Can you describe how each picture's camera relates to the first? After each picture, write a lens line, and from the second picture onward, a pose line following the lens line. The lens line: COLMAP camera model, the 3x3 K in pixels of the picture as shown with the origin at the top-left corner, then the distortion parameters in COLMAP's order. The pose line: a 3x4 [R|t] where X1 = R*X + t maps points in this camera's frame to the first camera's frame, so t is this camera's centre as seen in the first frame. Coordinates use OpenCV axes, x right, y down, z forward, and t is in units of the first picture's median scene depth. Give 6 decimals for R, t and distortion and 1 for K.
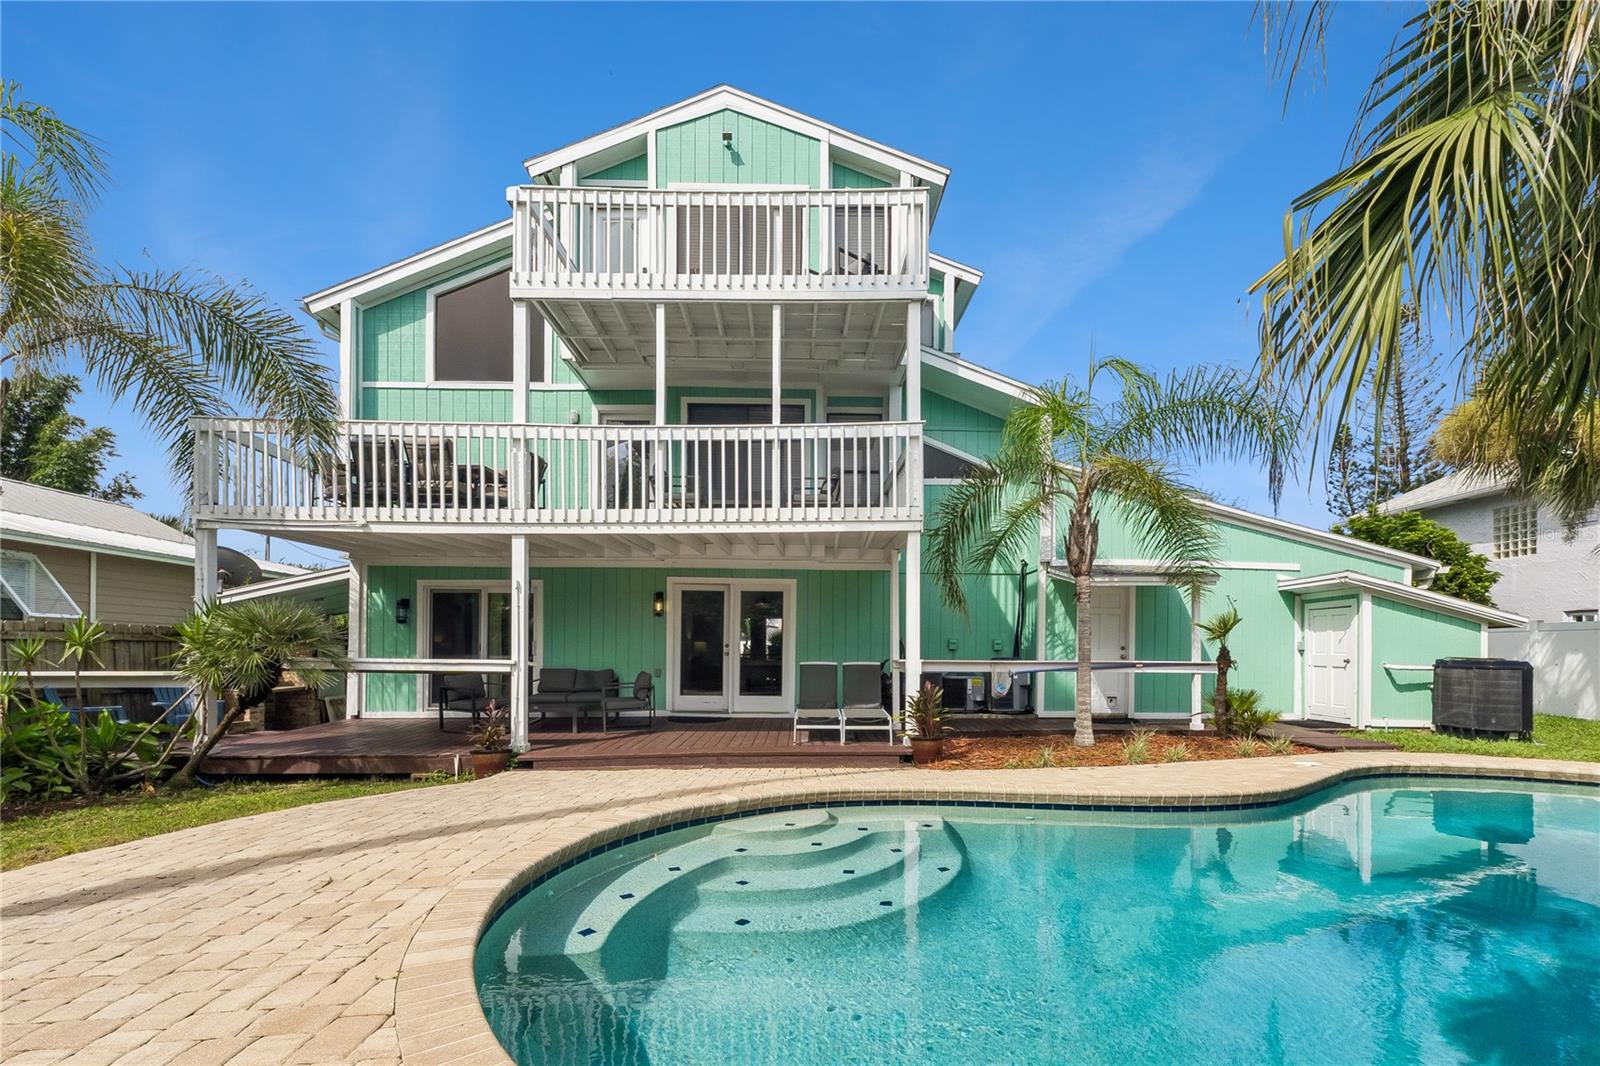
lens RADIAL K [[716.2, 0, 799.2], [0, 716.2, 644.1], [0, 0, 1]] dist [0.005354, 0.000216]
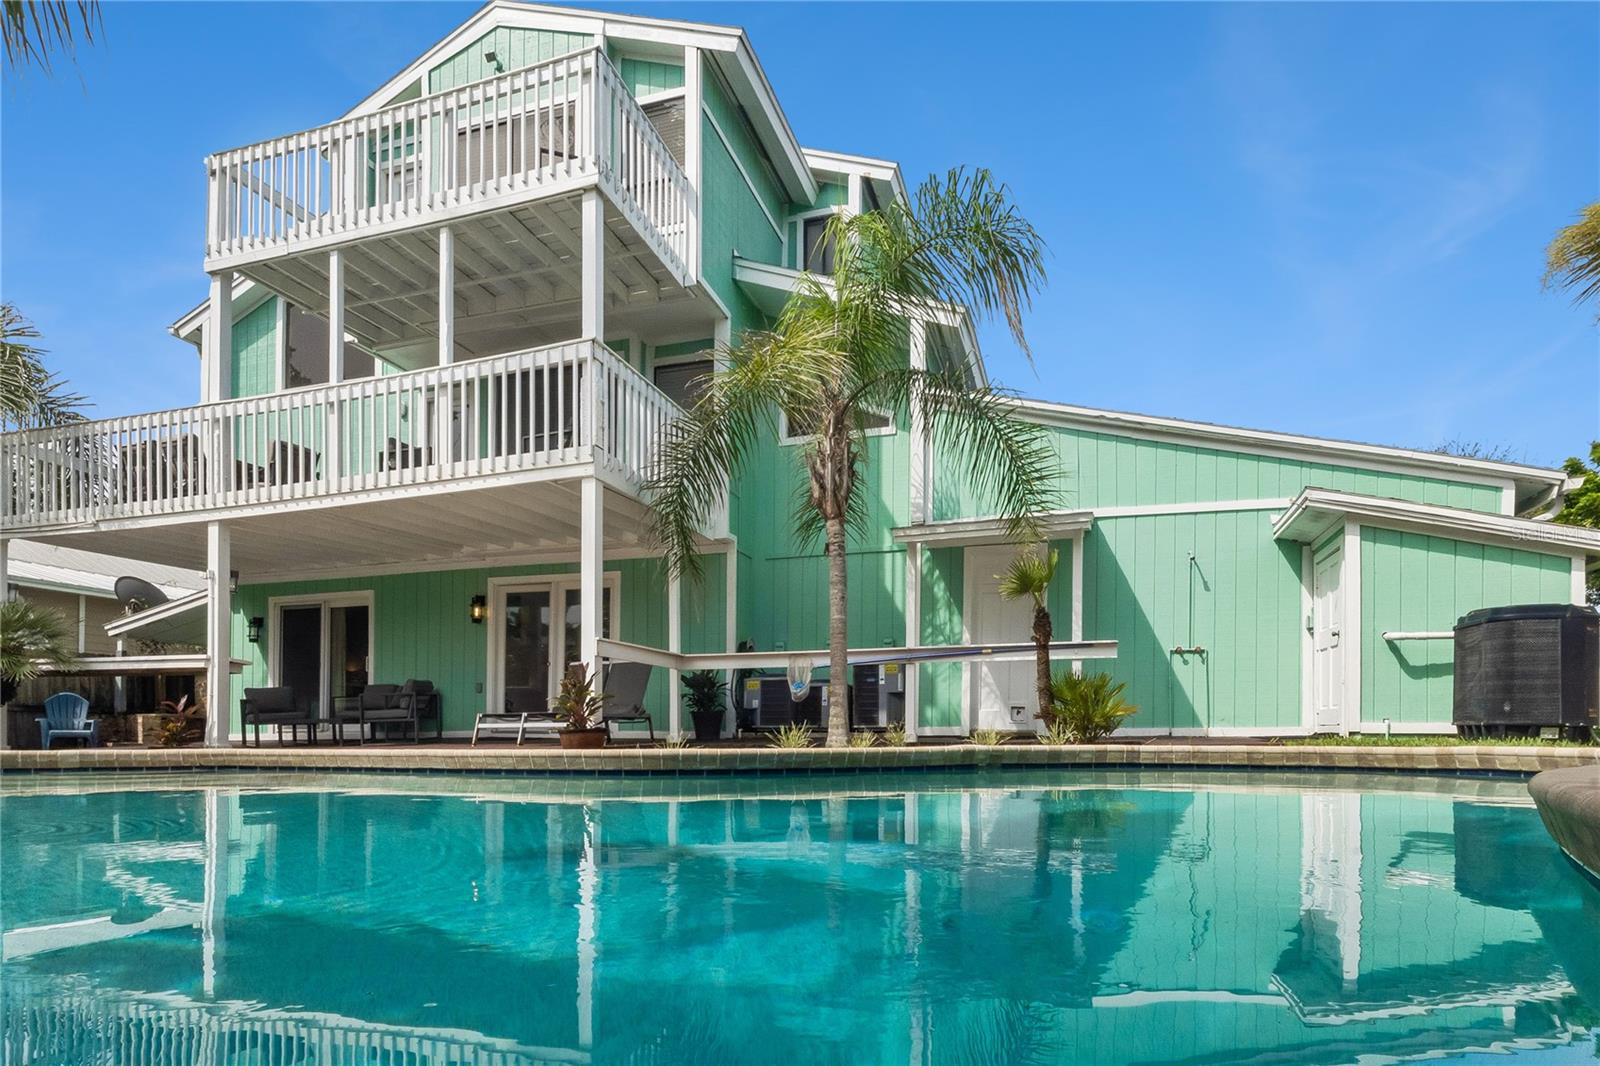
lens RADIAL K [[849.2, 0, 793.9], [0, 849.2, 713.4], [0, 0, 1]] dist [-0.002238, -0.000851]
pose [[0.952394, -0.014898, -0.304507, 0.541039], [0.012690, 0.999877, -0.009229, 0.096169], [0.304607, 0.004926, 0.952465, 0.142302]]
